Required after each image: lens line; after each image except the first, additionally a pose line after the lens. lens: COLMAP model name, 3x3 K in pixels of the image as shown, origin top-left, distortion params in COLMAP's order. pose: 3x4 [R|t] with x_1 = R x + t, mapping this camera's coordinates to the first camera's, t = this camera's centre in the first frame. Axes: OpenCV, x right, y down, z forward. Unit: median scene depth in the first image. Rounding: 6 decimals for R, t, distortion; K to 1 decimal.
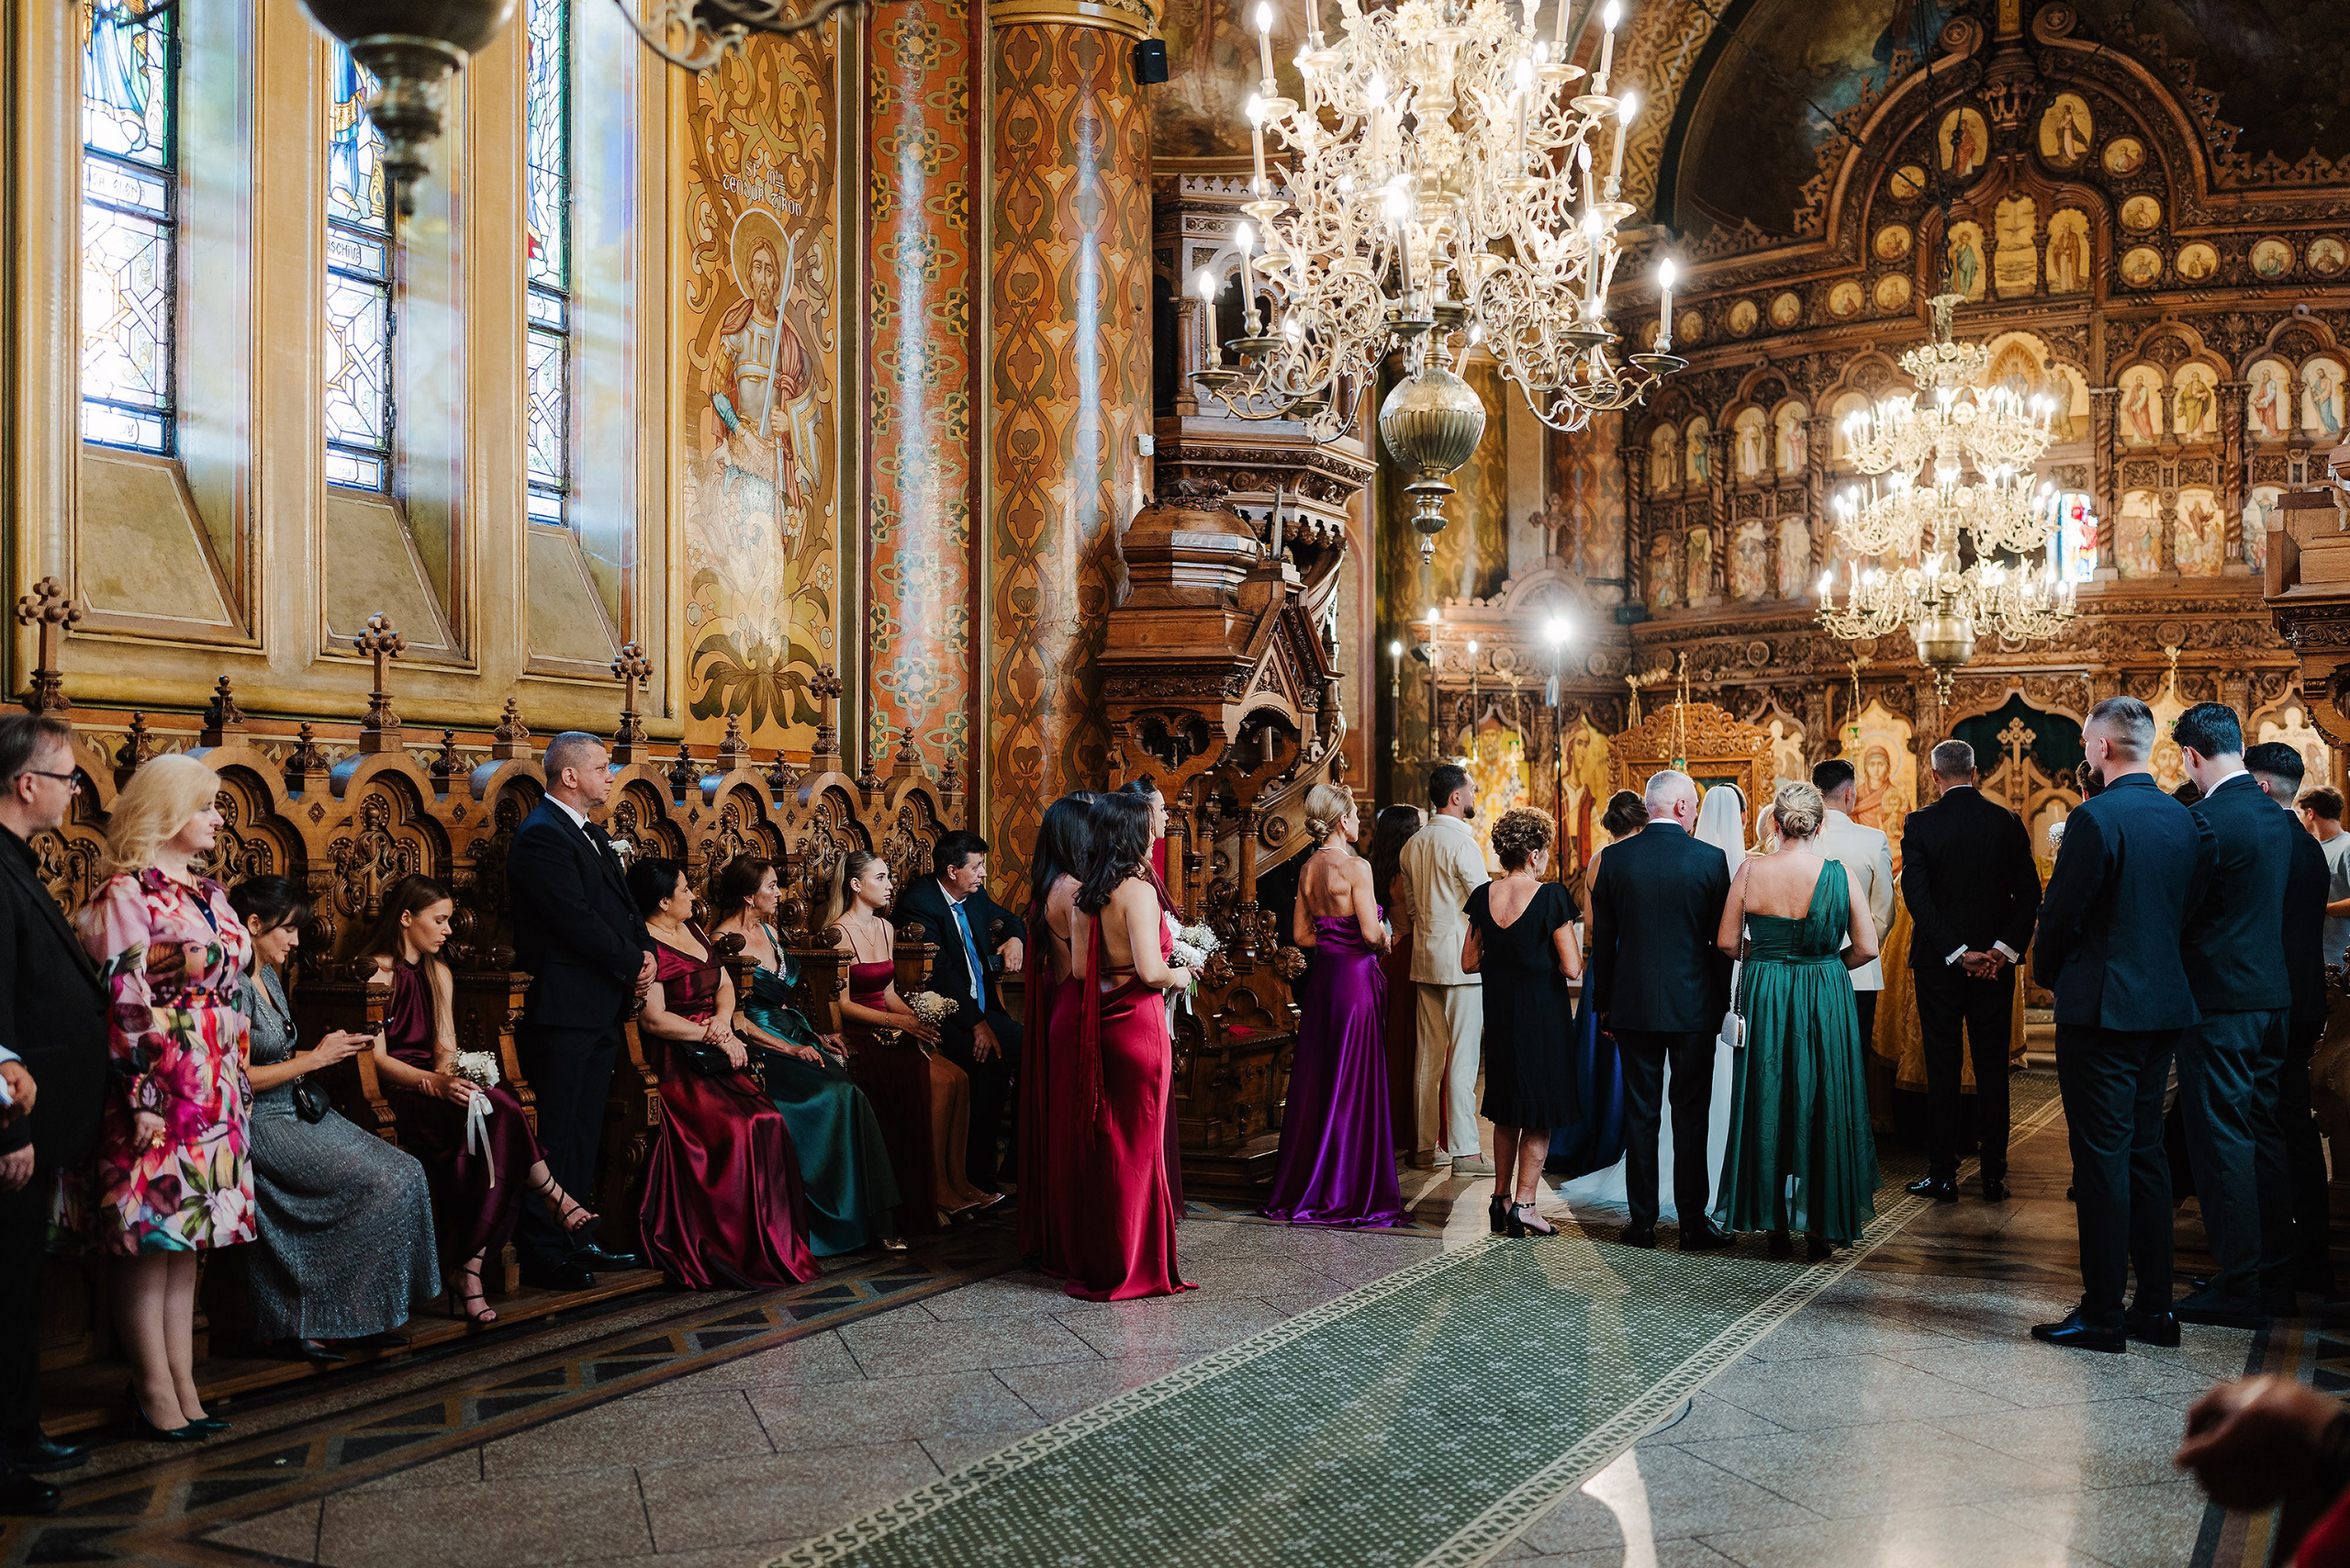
lens RADIAL K [[2462.4, 0, 1175.0], [0, 2462.4, 784.0], [0, 0, 1]] dist [0.000608, 0.025464]
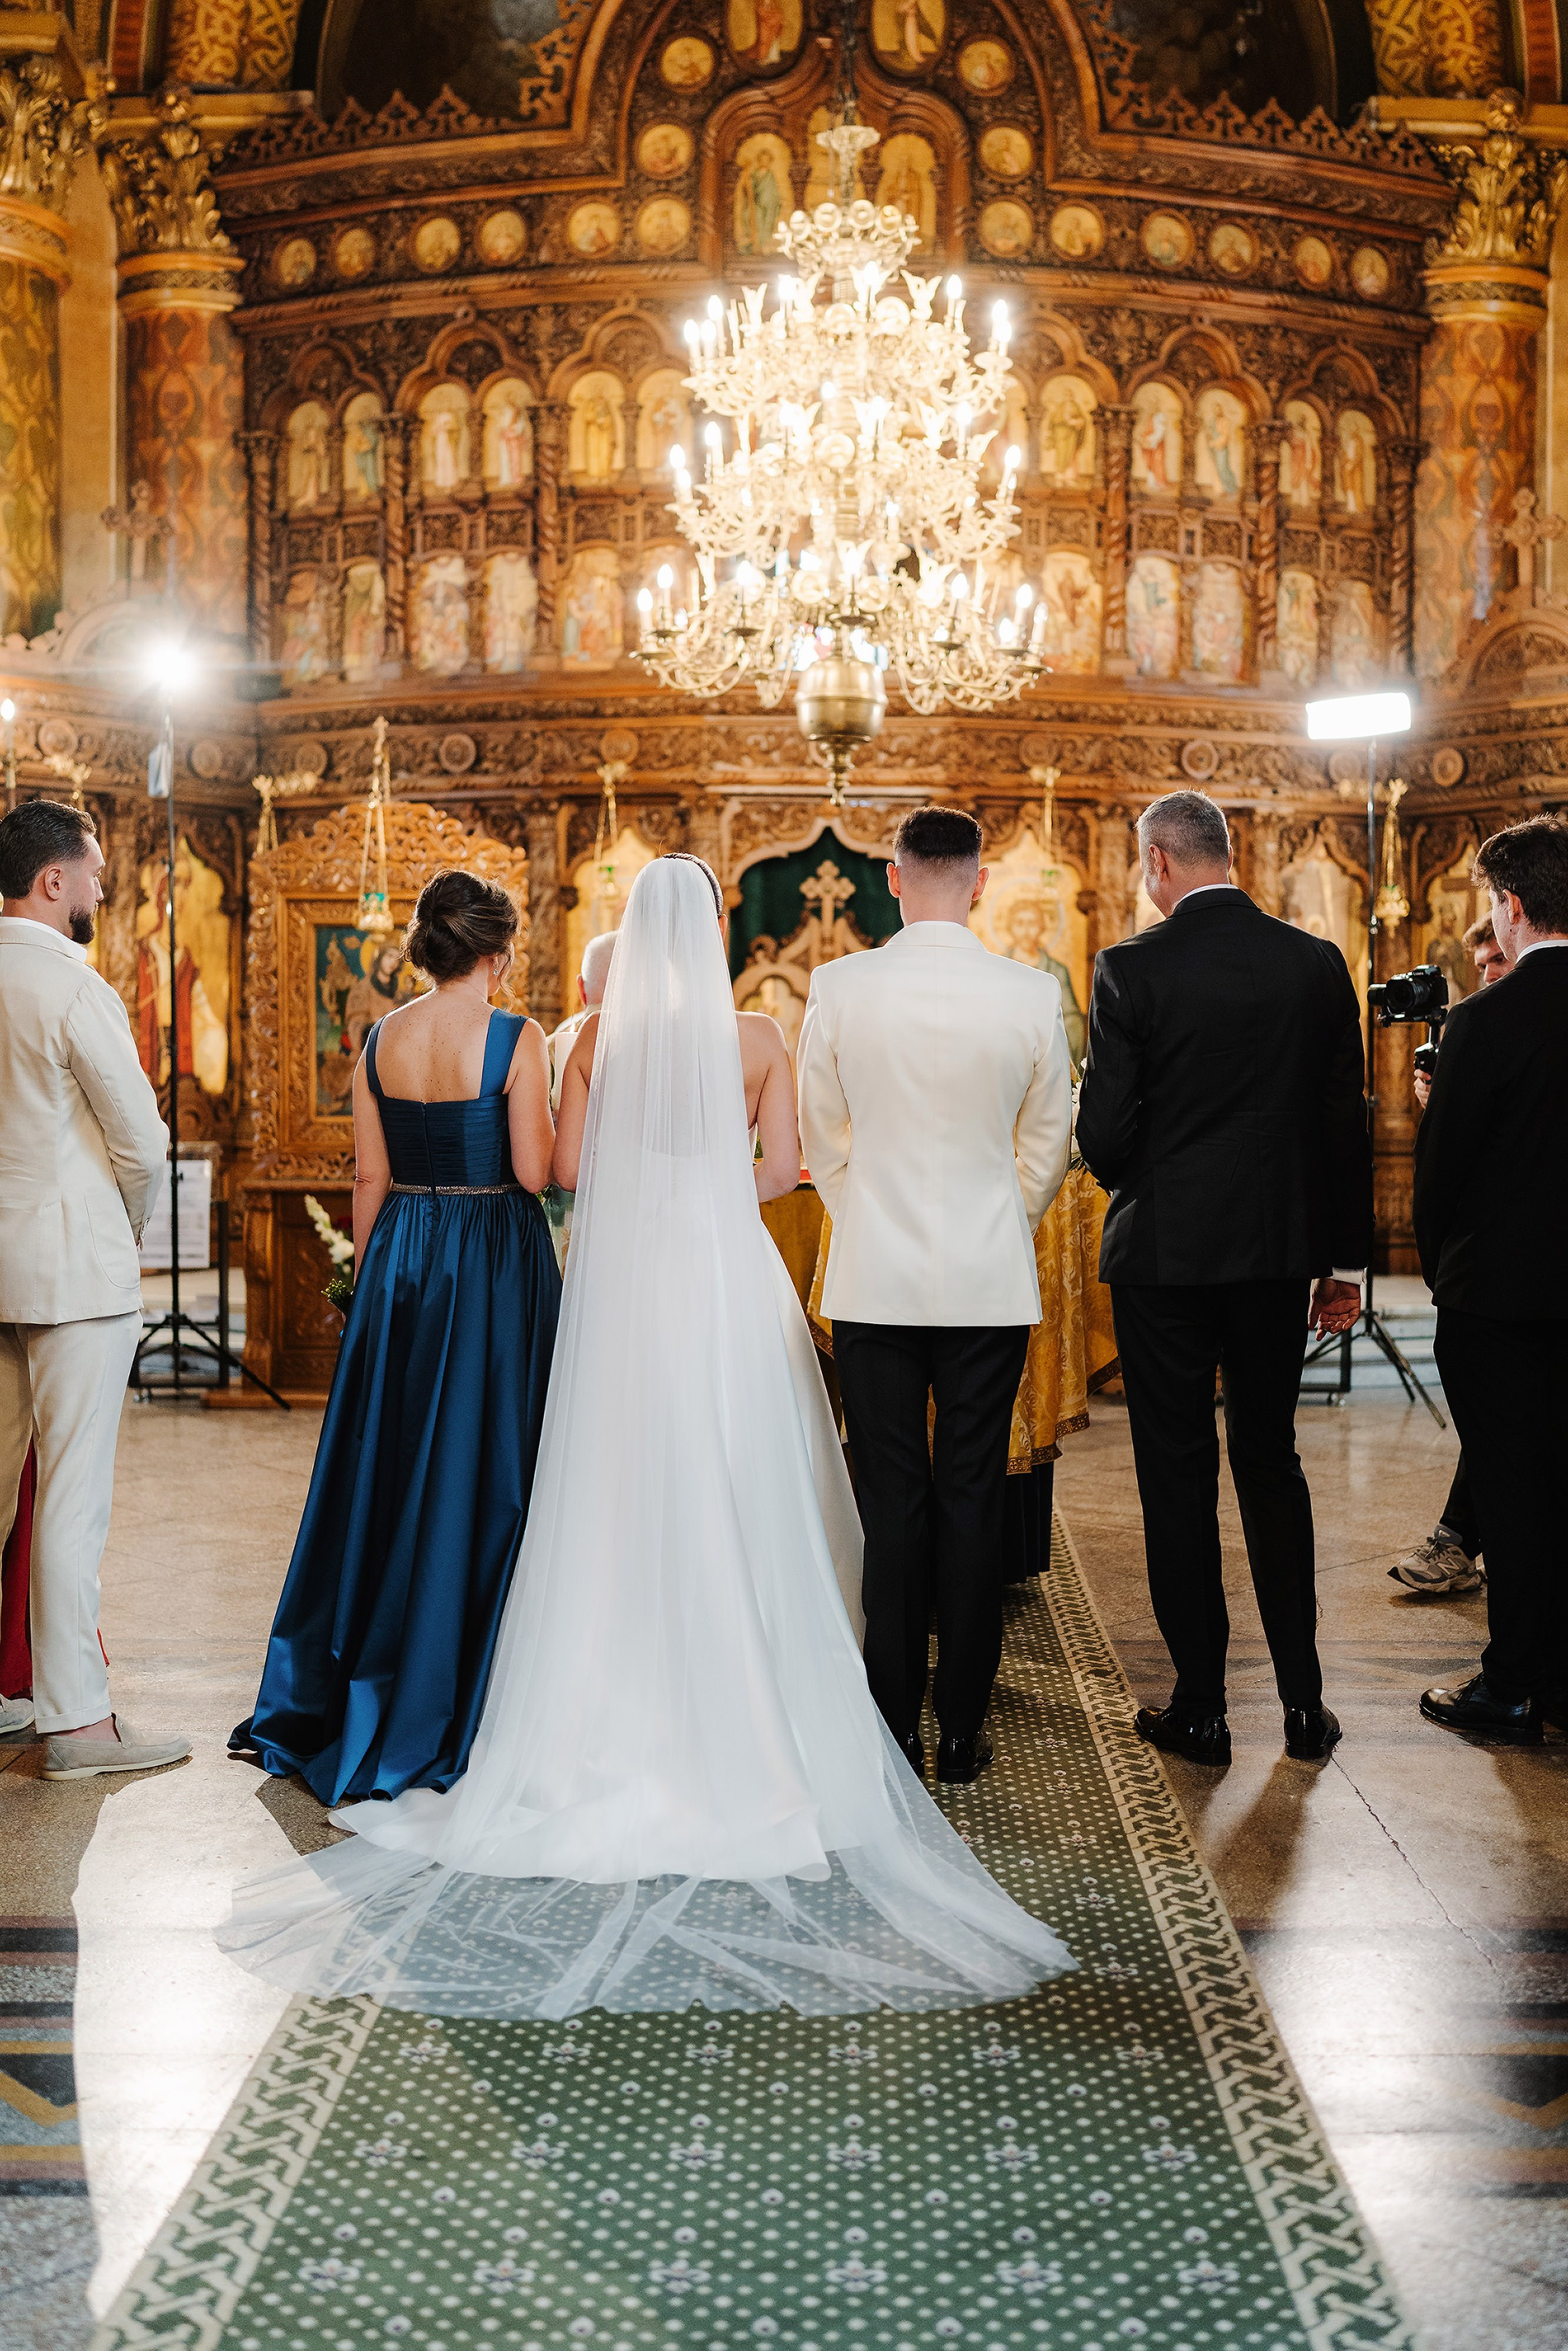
lens RADIAL K [[2463.0, 0, 879.2], [0, 2463.0, 1131.9], [0, 0, 1]] dist [0.000608, 0.025464]
pose [[0.884969, -0.004095, 0.465633, 0.027776], [-0.019621, 0.998745, 0.046073, 0.016802], [-0.465237, -0.049909, 0.883778, 0.362128]]
